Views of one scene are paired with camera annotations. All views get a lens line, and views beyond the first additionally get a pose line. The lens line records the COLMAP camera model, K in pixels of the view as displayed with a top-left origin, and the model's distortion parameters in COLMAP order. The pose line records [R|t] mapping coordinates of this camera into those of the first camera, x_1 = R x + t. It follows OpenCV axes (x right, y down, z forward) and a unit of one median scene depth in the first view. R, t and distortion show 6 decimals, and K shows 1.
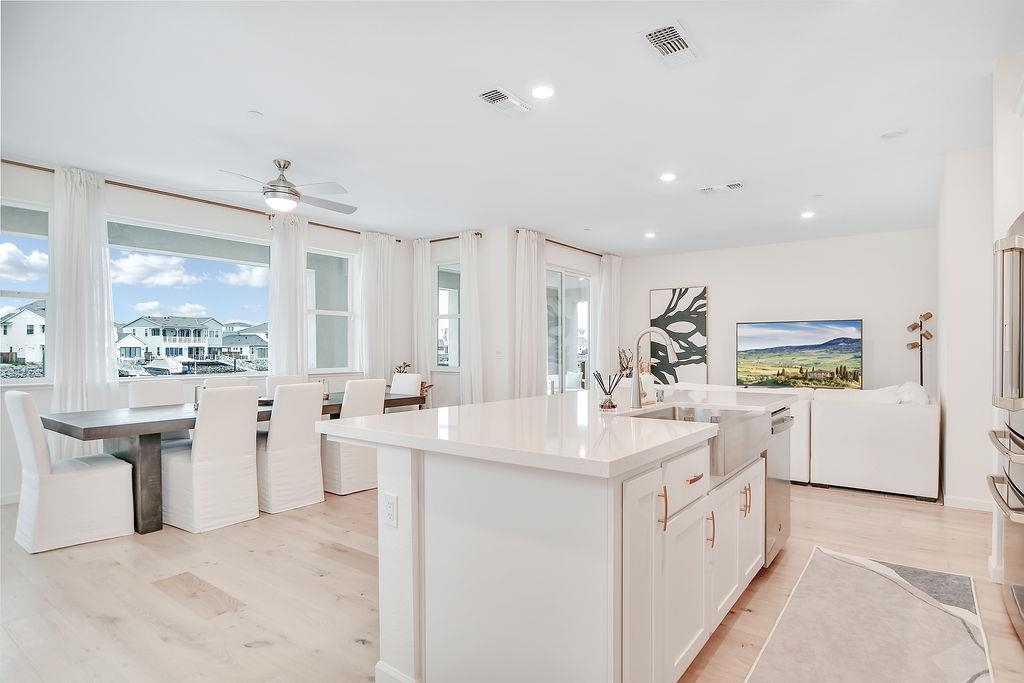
lens RADIAL K [[551.9, 0, 522.4], [0, 551.9, 349.7], [0, 0, 1]] dist [-0.010679, -0.000330]
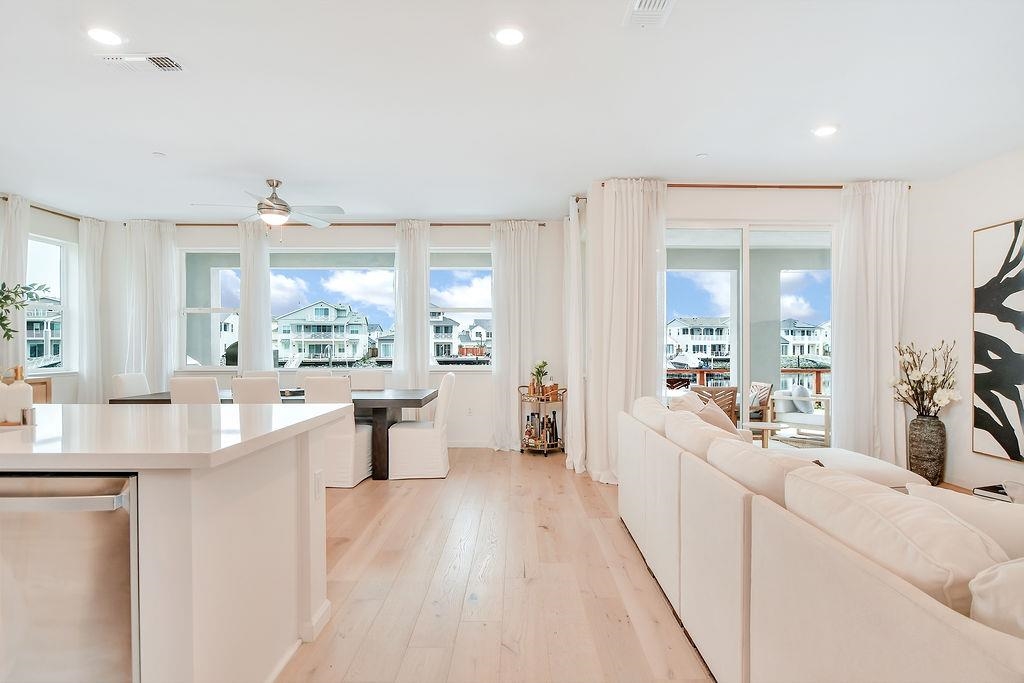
lens RADIAL K [[551.9, 0, 522.4], [0, 551.9, 349.7], [0, 0, 1]] dist [-0.010679, -0.000330]
pose [[0.615825, 0.006960, -0.787852, 0.438712], [-0.003285, 0.999975, 0.006267, 0.000249], [0.787876, -0.001271, 0.615833, 0.407165]]
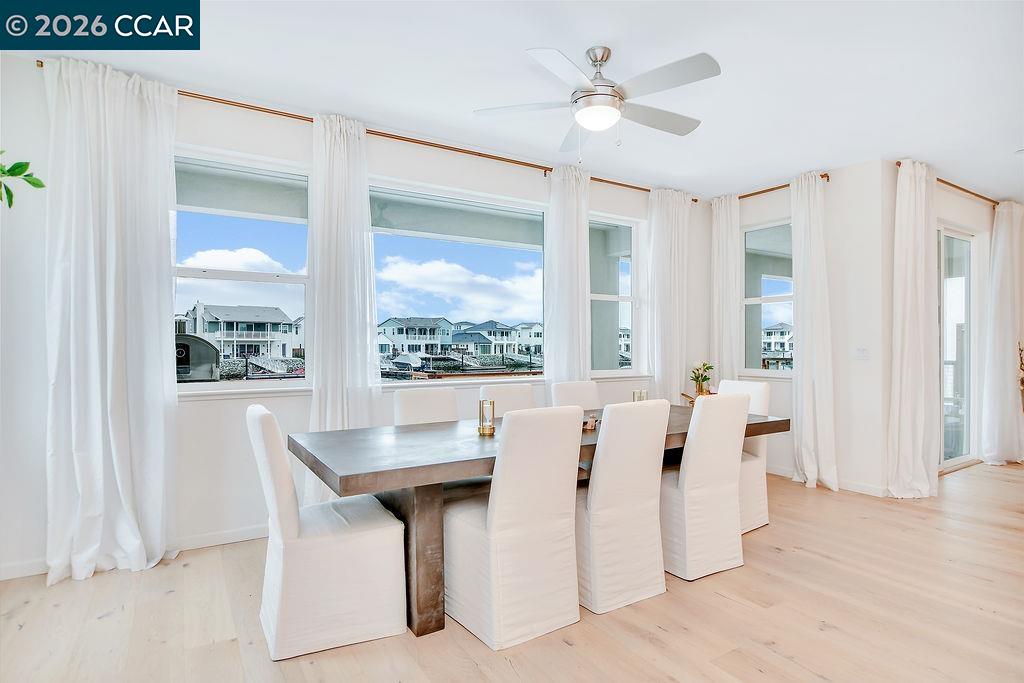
lens RADIAL K [[551.9, 0, 522.4], [0, 551.9, 349.7], [0, 0, 1]] dist [-0.010679, -0.000330]
pose [[0.932254, 0.003131, -0.361792, -0.173640], [-0.001183, 0.999984, 0.005606, 0.000975], [0.361803, -0.004798, 0.932242, 0.223458]]
